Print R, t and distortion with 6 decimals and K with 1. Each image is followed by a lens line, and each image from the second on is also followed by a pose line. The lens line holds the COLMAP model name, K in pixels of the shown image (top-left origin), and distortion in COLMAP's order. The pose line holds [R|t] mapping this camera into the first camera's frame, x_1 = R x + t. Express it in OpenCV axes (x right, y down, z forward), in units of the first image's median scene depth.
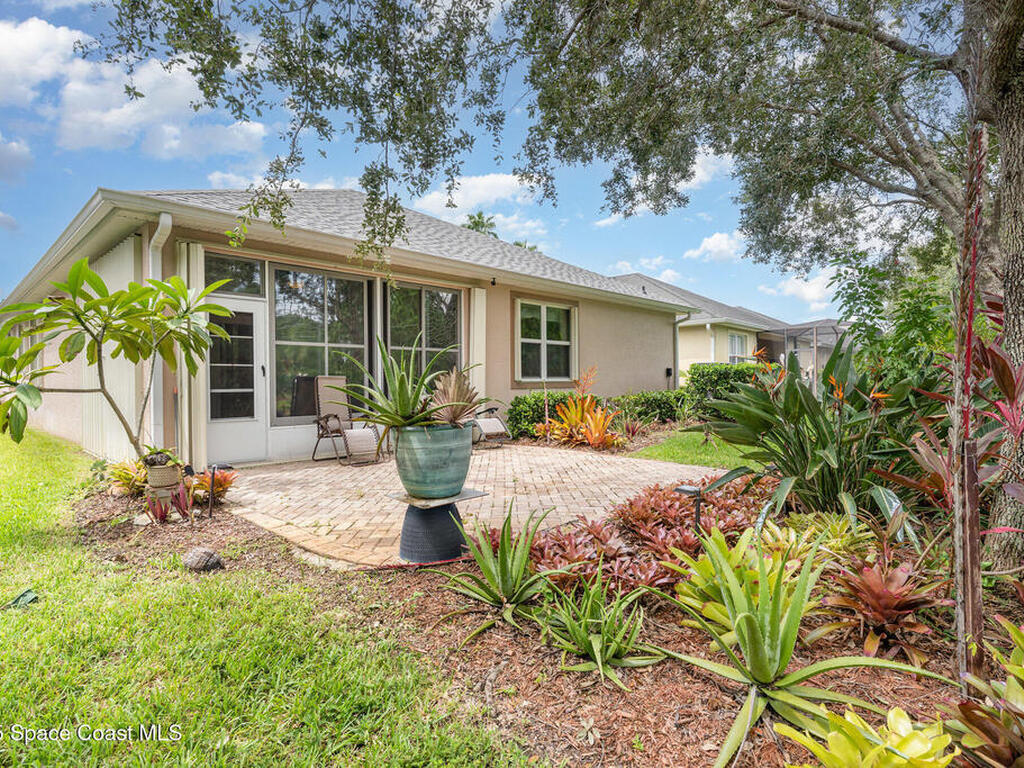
lens RADIAL K [[562.9, 0, 514.9], [0, 562.9, 380.2], [0, 0, 1]] dist [0.002166, 0.000601]
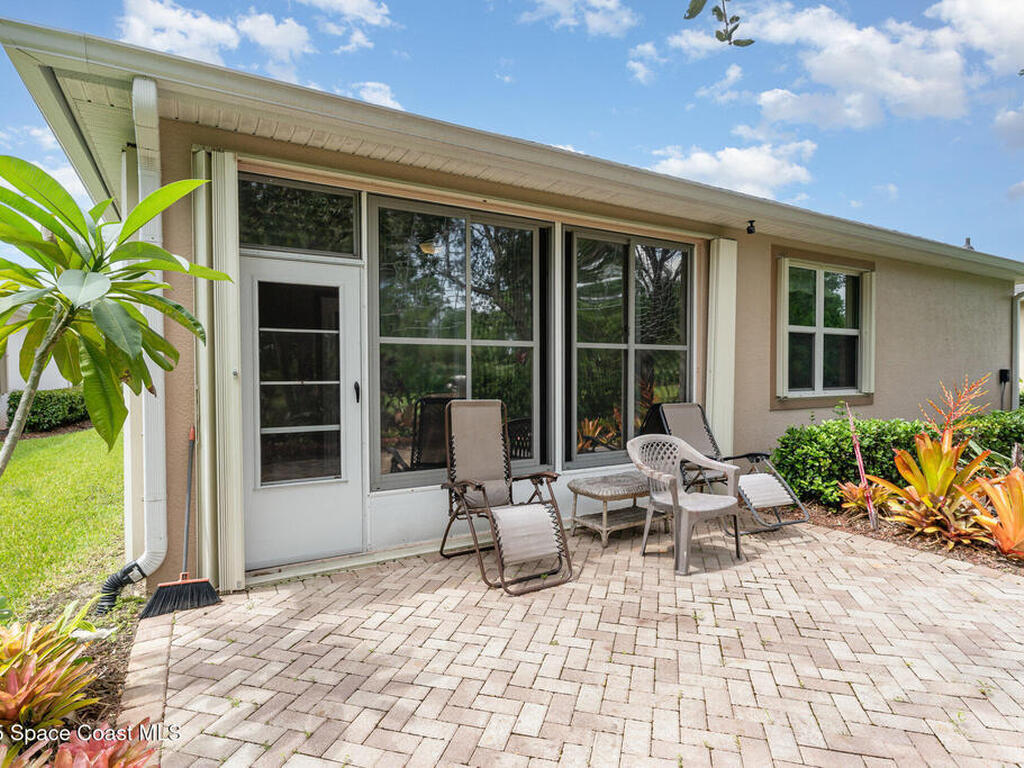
lens RADIAL K [[562.9, 0, 514.9], [0, 562.9, 380.2], [0, 0, 1]] dist [0.002166, 0.000601]
pose [[0.957244, 0.010607, -0.289087, -0.104650], [-0.005171, 0.999795, 0.019560, -0.029923], [0.289235, -0.017229, 0.957103, 0.388967]]
